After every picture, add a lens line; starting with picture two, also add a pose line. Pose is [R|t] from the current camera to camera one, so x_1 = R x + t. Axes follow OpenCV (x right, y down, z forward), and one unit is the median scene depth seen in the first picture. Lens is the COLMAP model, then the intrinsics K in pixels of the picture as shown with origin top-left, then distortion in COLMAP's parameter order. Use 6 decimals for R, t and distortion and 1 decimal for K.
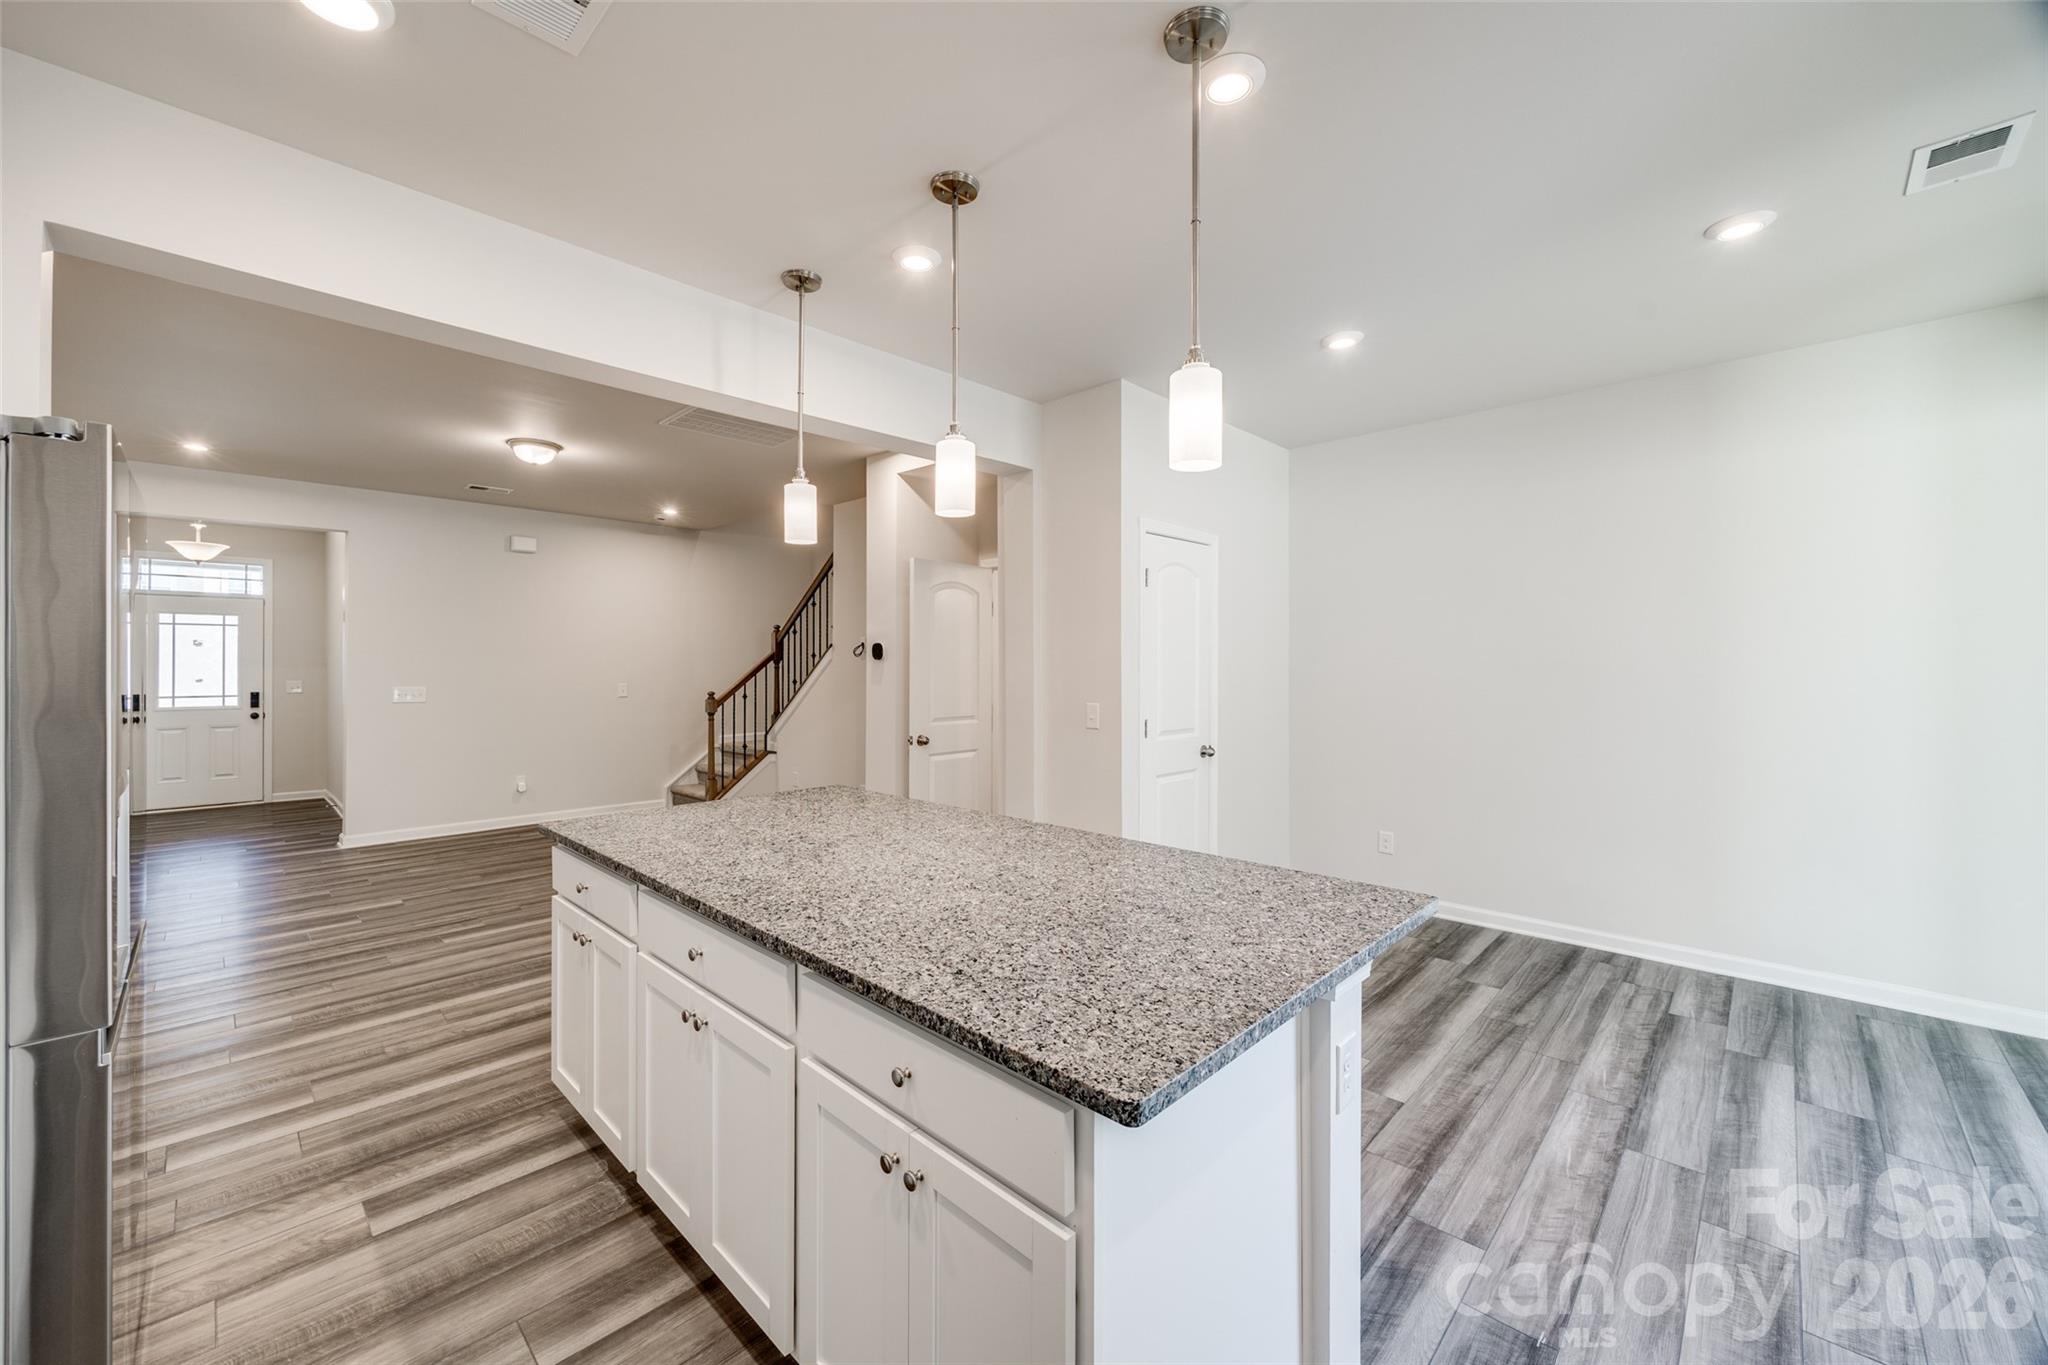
lens RADIAL K [[790.0, 0, 1008.7], [0, 790.0, 656.5], [0, 0, 1]] dist [-0.000498, 0.000047]
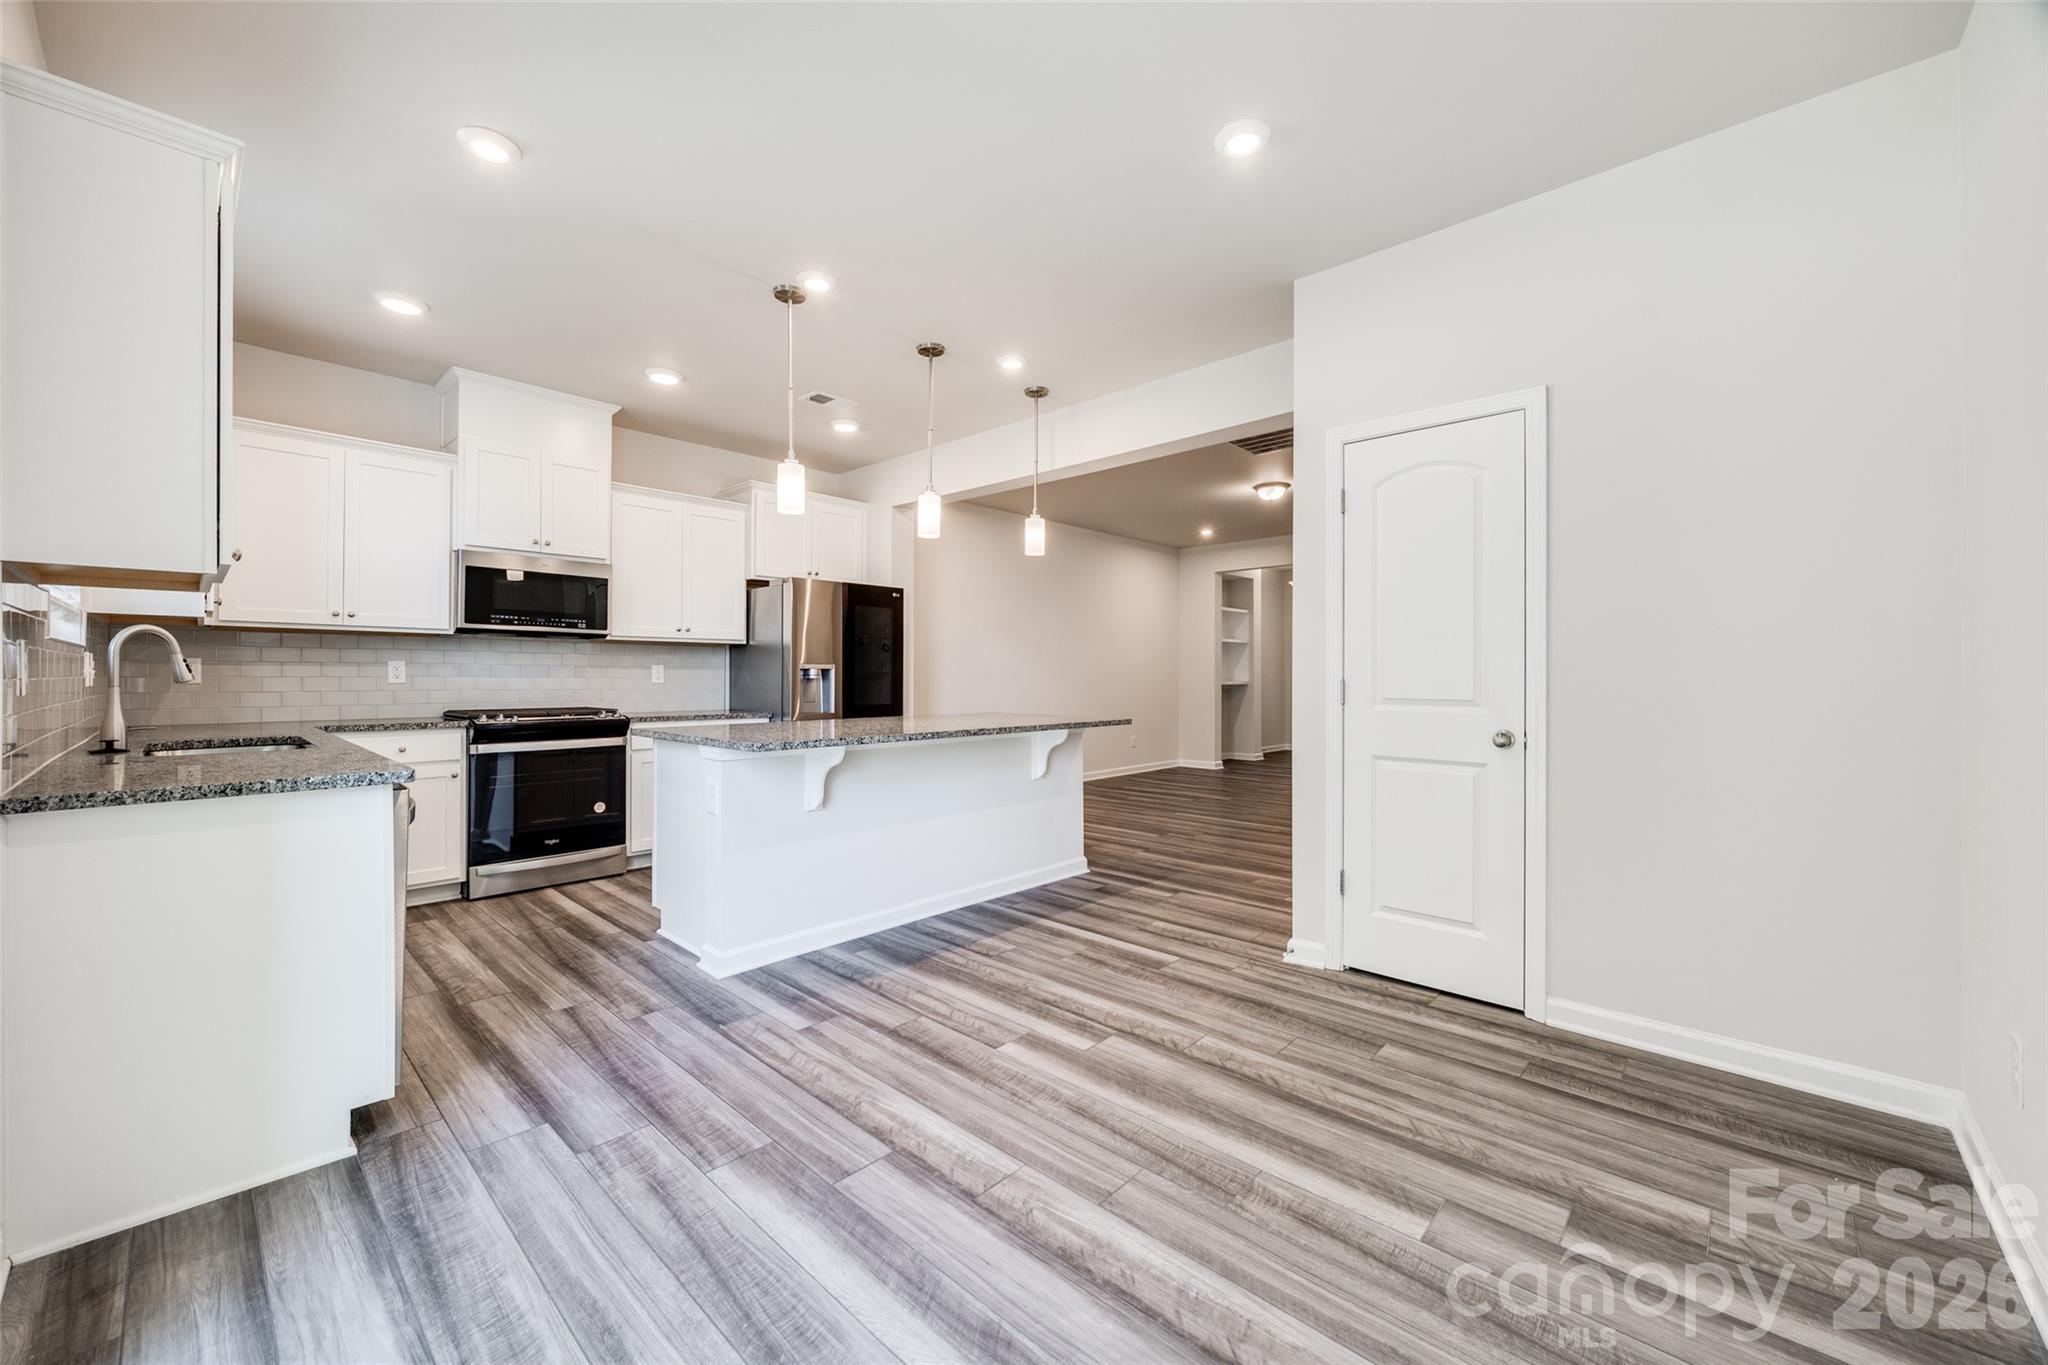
lens RADIAL K [[783.8, 0, 1020.6], [0, 783.8, 671.3], [0, 0, 1]] dist [-0.002839, -0.000087]
pose [[0.024377, -0.003842, -0.999695, 0.994519], [0.007004, 0.999969, -0.003672, 0.075000], [0.999678, -0.006912, 0.024403, 0.689908]]
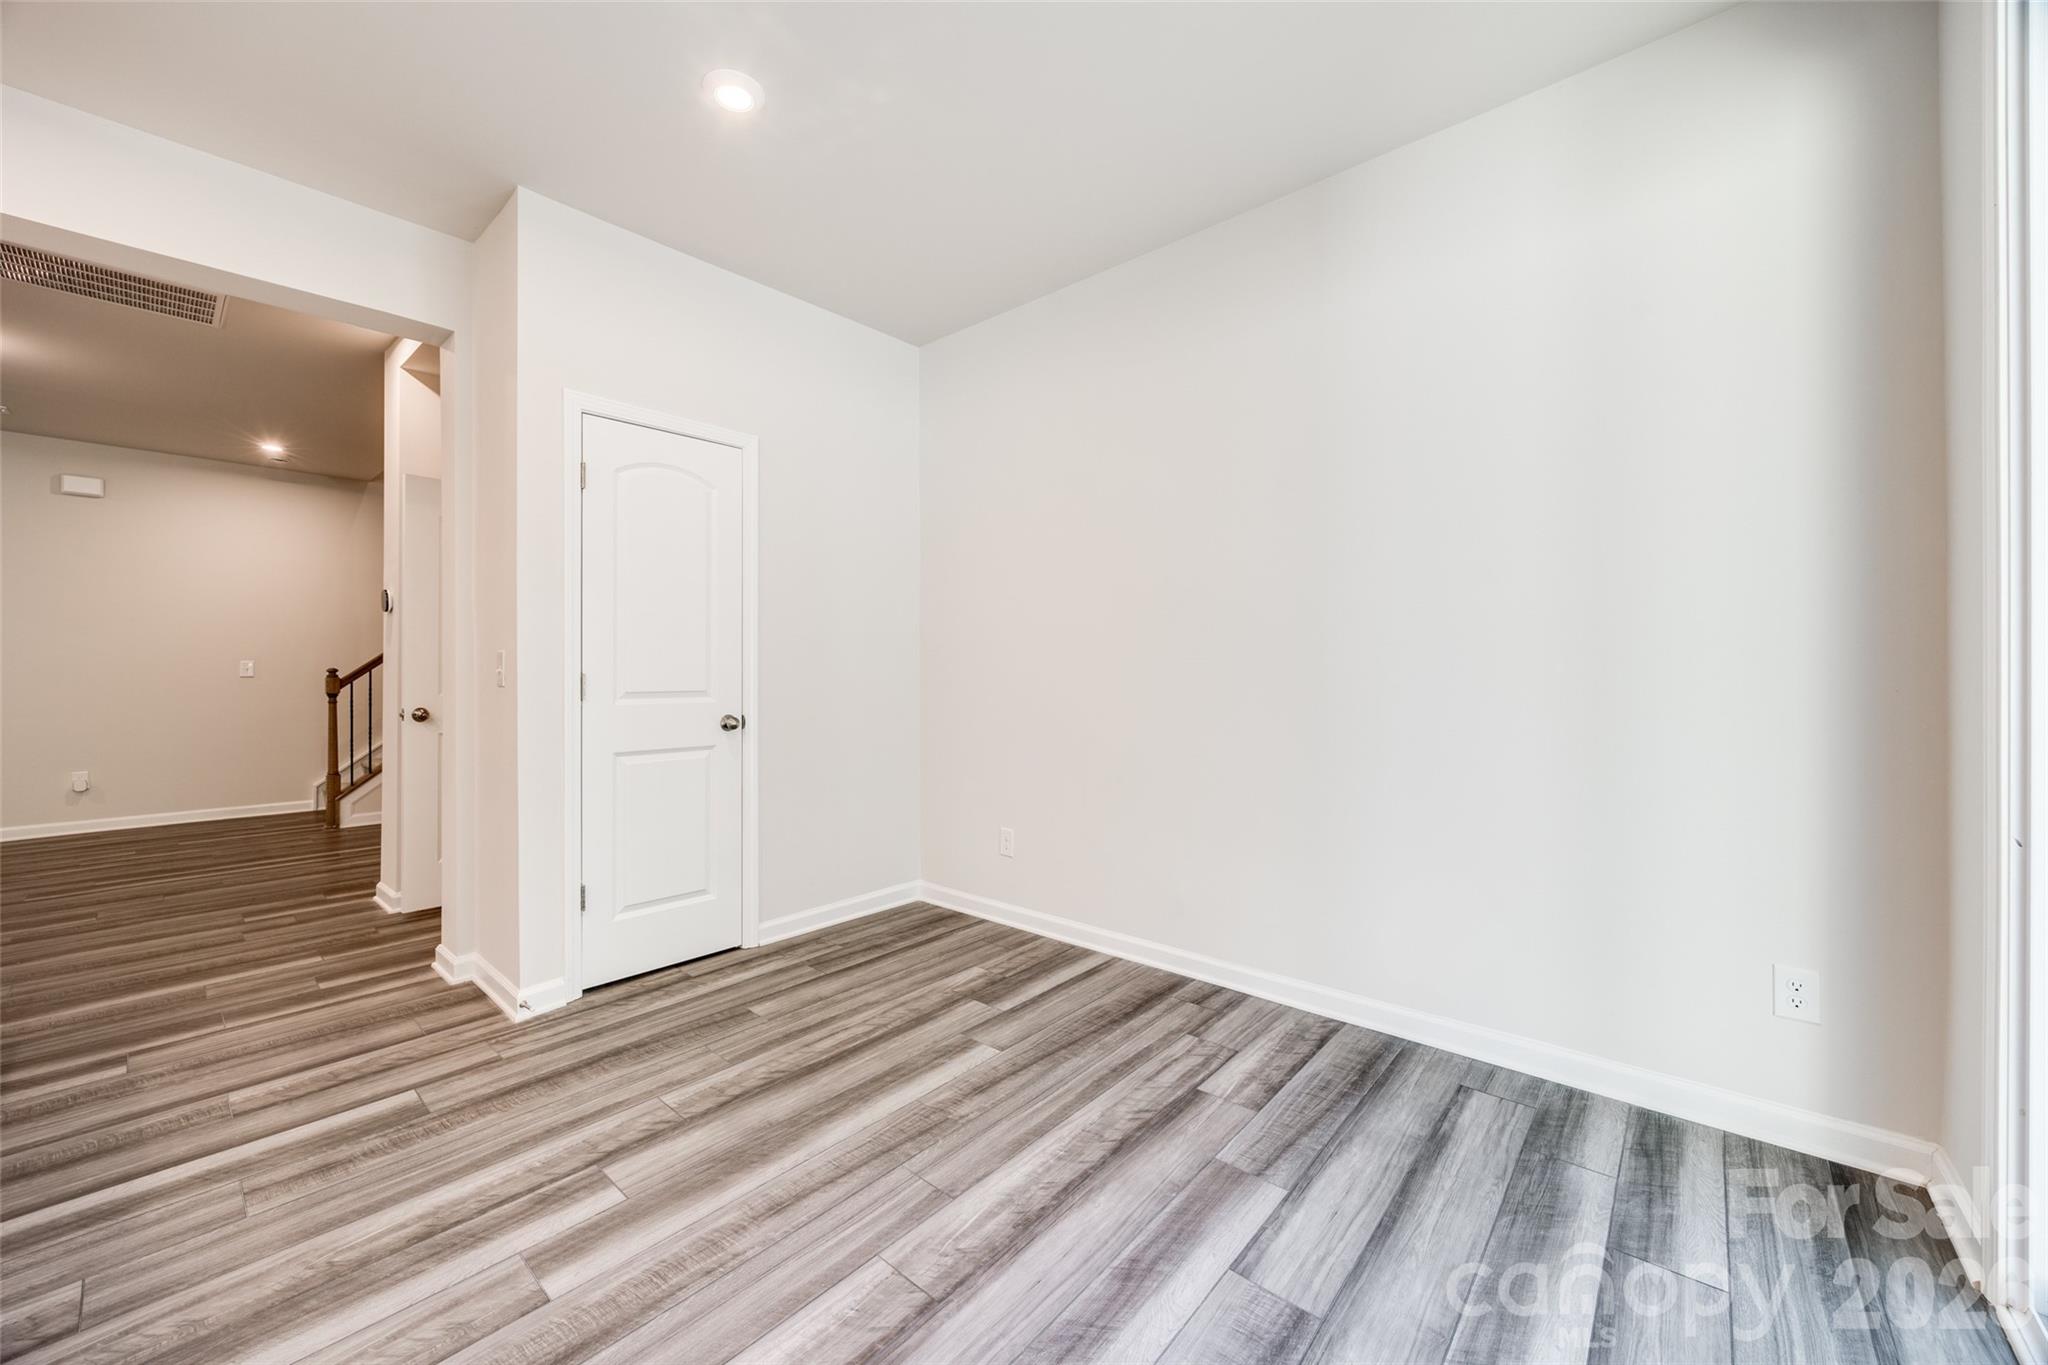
lens RADIAL K [[777.2, 0, 1013.2], [0, 777.2, 666.4], [0, 0, 1]] dist [-0.004781, -0.000093]
pose [[0.998755, -0.000656, 0.049882, 0.549850], [0.000433, 0.999990, 0.004484, 0.073432], [-0.049884, -0.004457, 0.998745, 0.293681]]
